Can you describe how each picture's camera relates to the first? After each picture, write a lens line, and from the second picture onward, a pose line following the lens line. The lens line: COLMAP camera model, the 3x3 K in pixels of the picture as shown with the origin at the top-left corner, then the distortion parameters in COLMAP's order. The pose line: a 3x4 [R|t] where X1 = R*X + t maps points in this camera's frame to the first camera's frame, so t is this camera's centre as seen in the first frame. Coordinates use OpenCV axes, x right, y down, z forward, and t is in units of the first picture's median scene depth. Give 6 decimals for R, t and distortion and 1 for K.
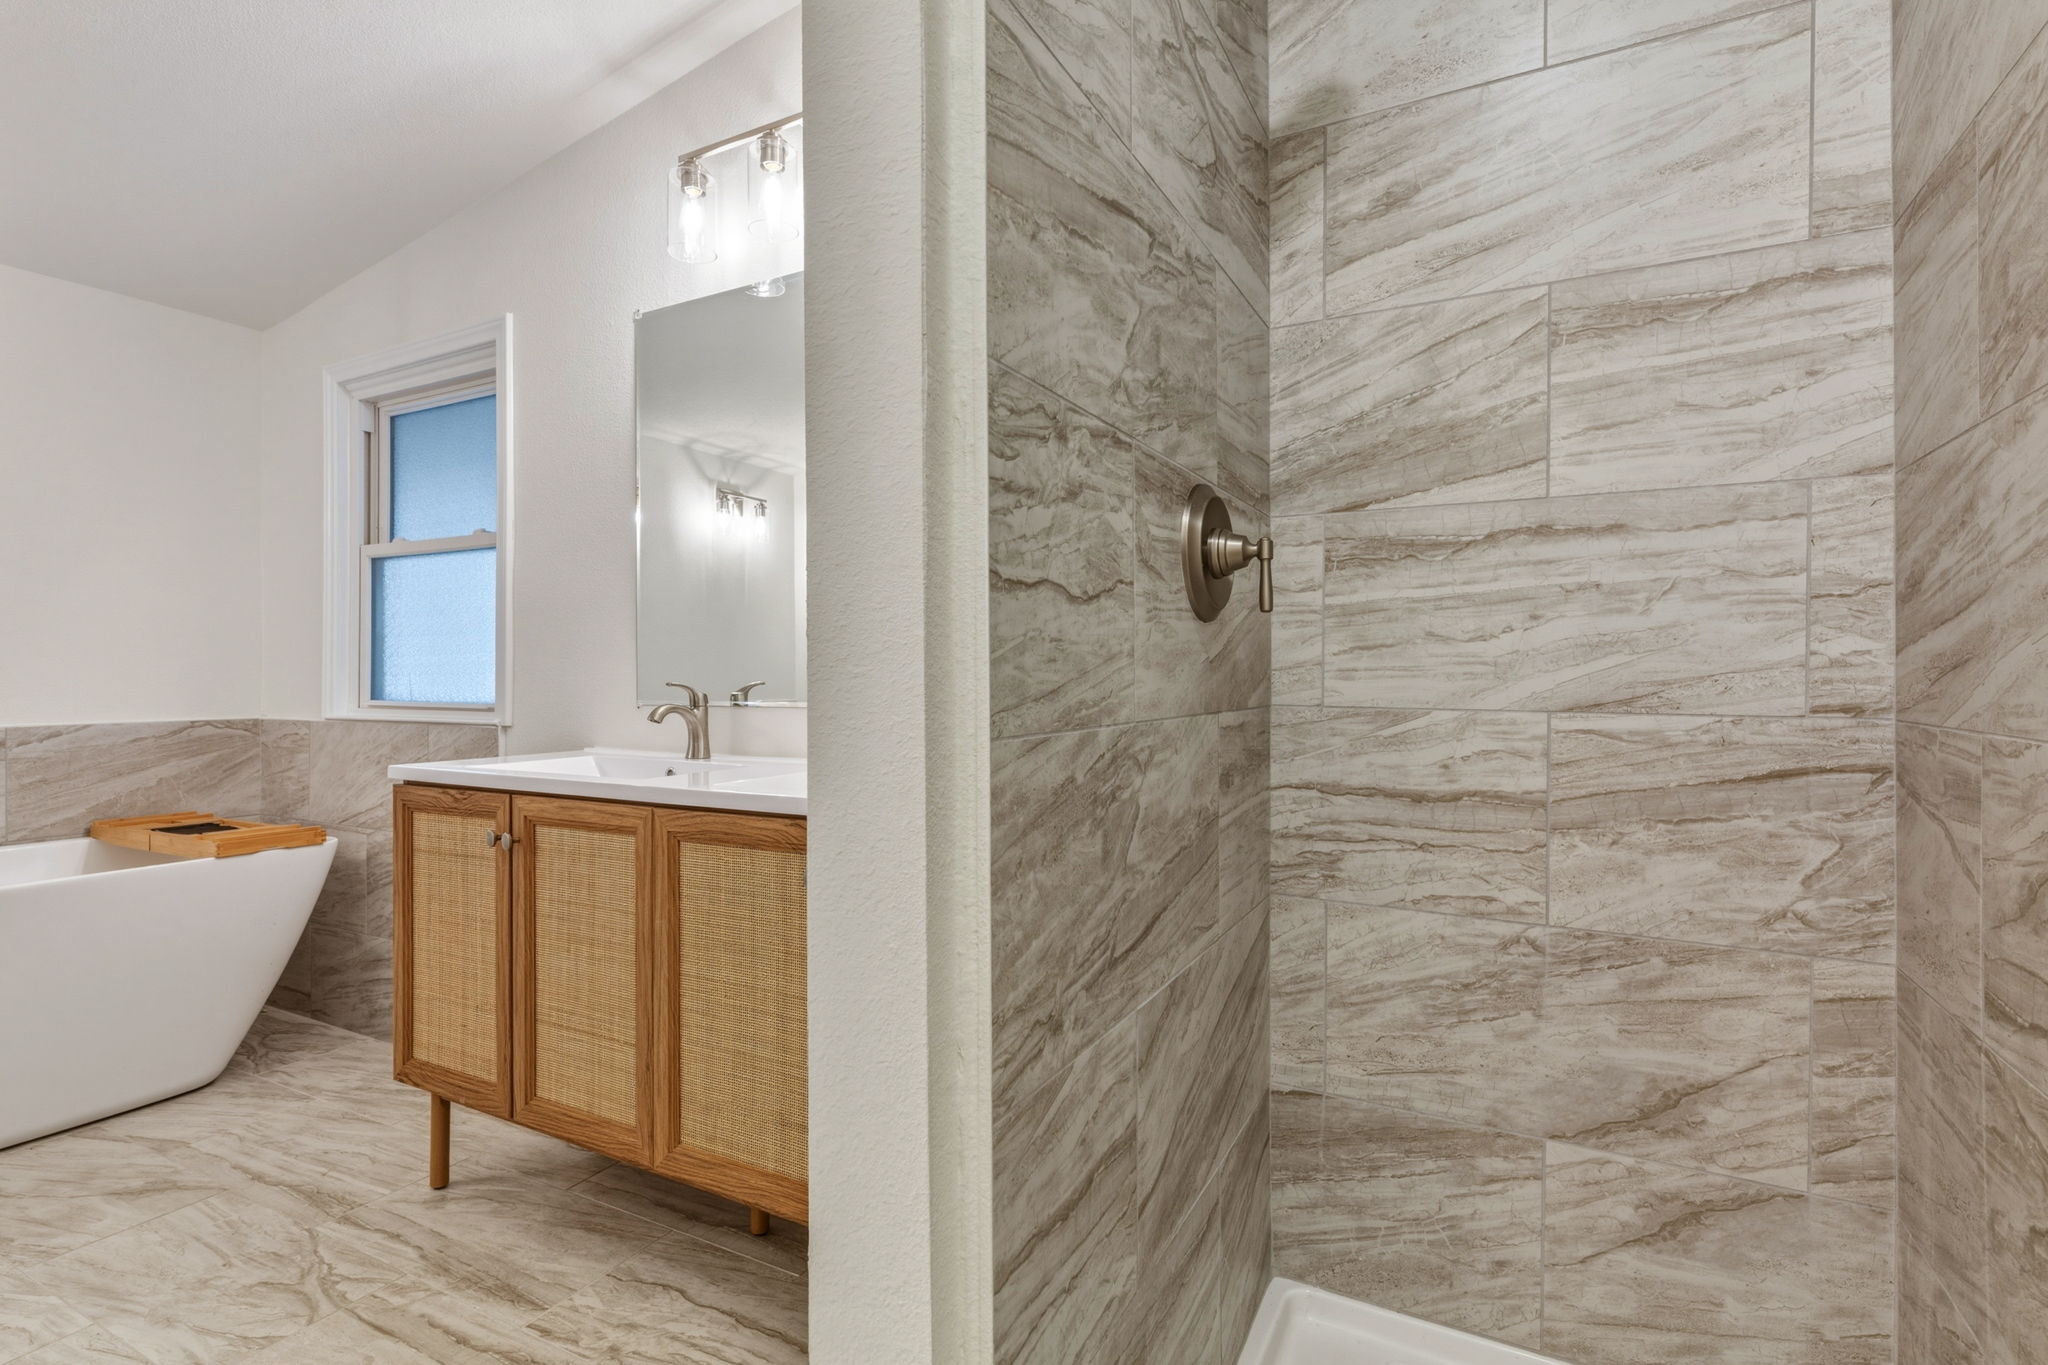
lens RADIAL K [[851.3, 0, 1024.3], [0, 851.3, 678.1], [0, 0, 1]] dist [-0.009333, 0.000845]
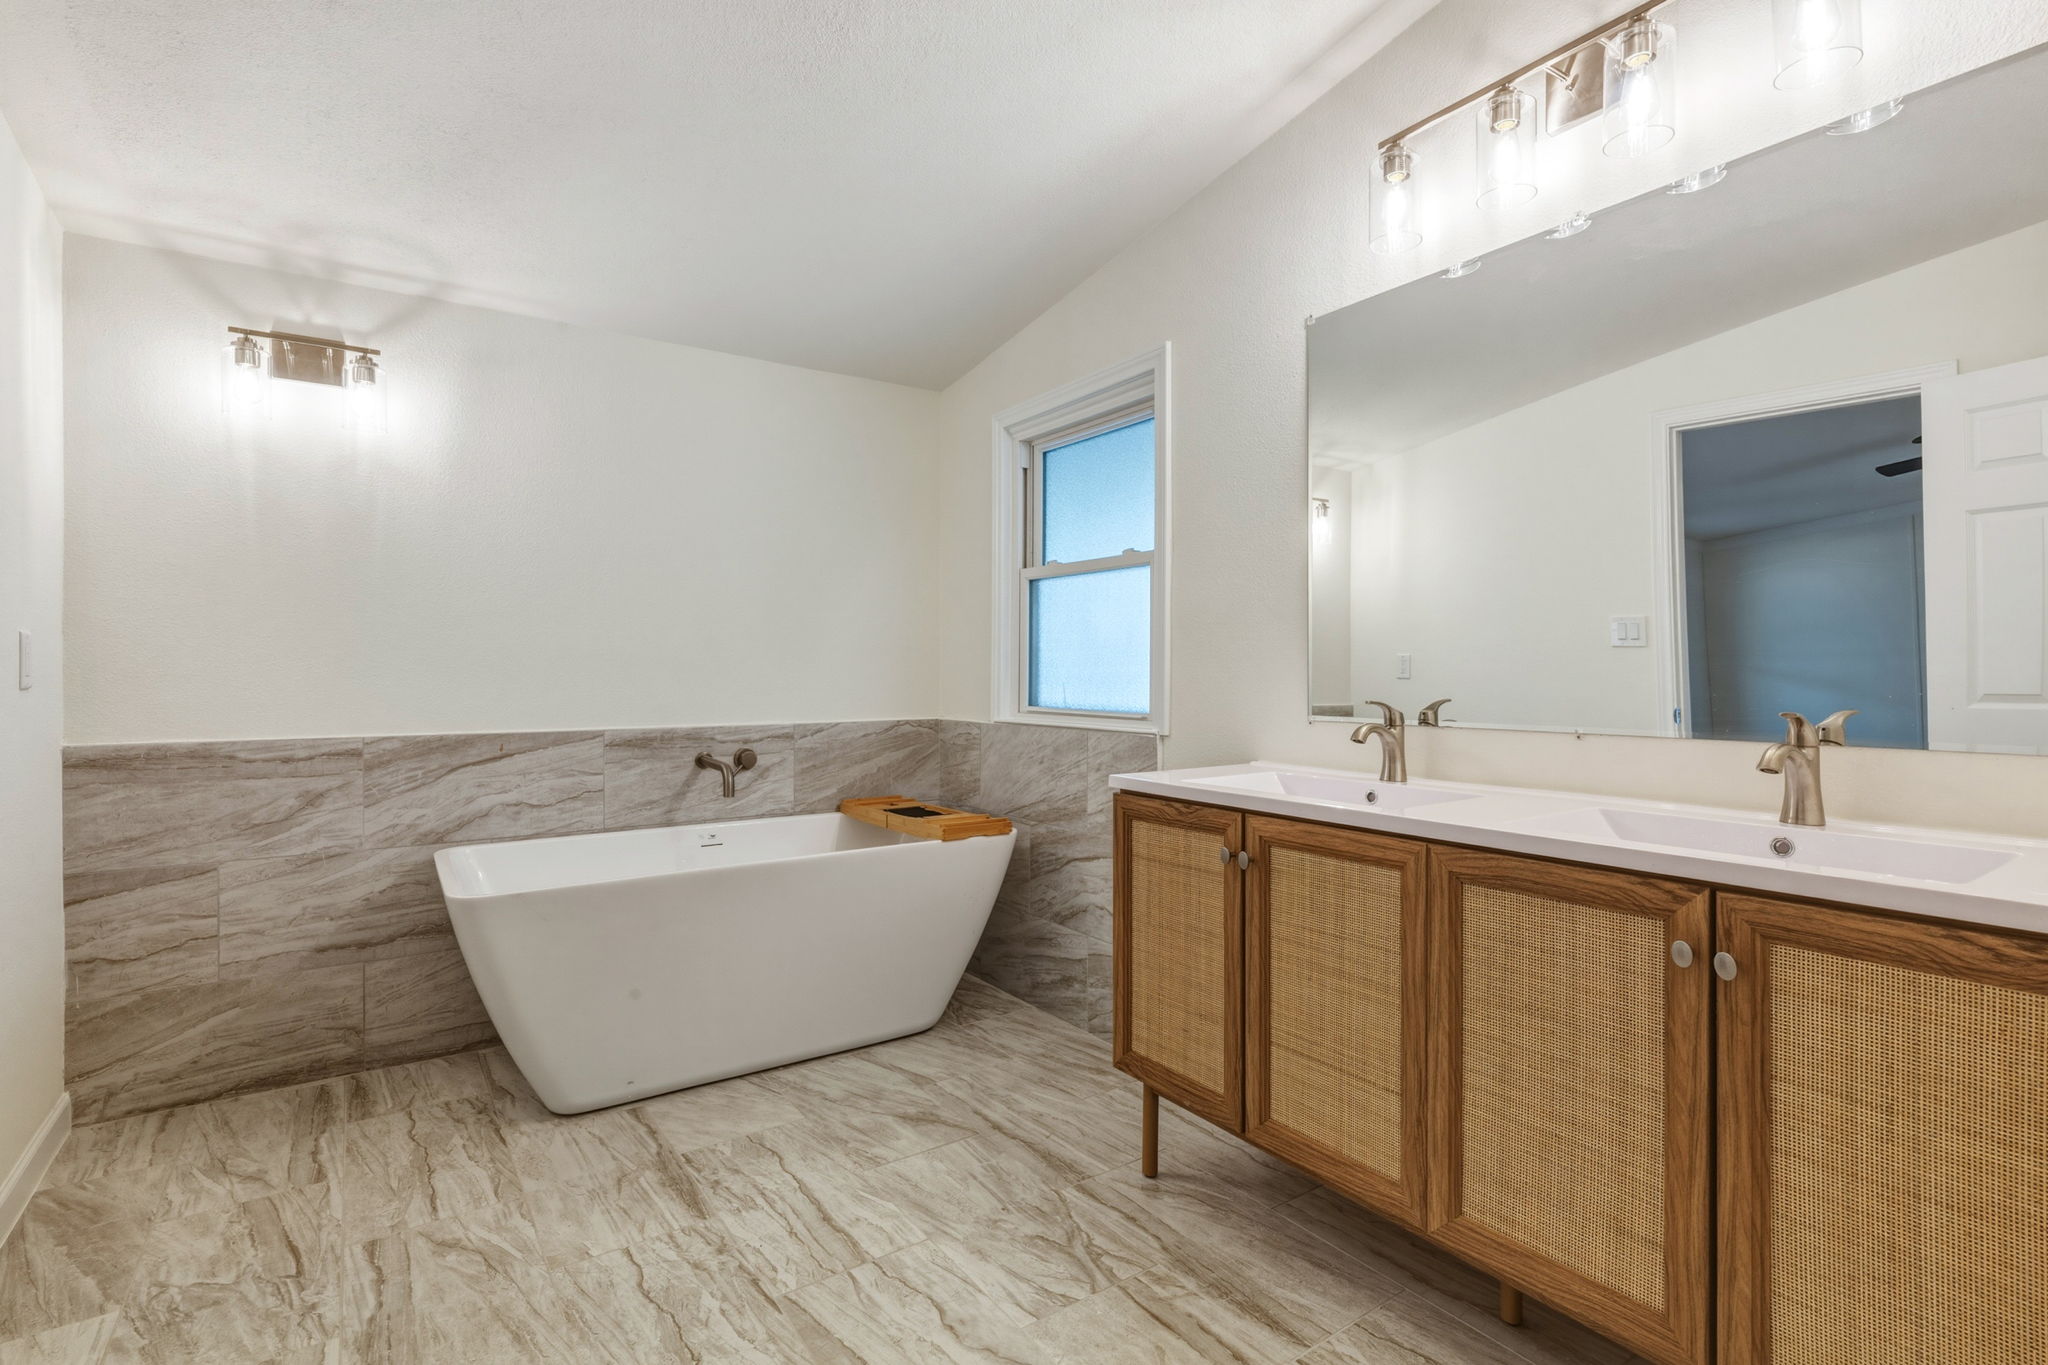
lens RADIAL K [[851.3, 0, 1083.5], [0, 851.3, 674.0], [0, 0, 1]] dist [-0.009333, 0.000845]
pose [[0.906834, 0.002365, -0.421481, -0.325419], [-0.000914, 0.999993, 0.003645, -0.029490], [0.421487, -0.002920, 0.906830, 0.003272]]
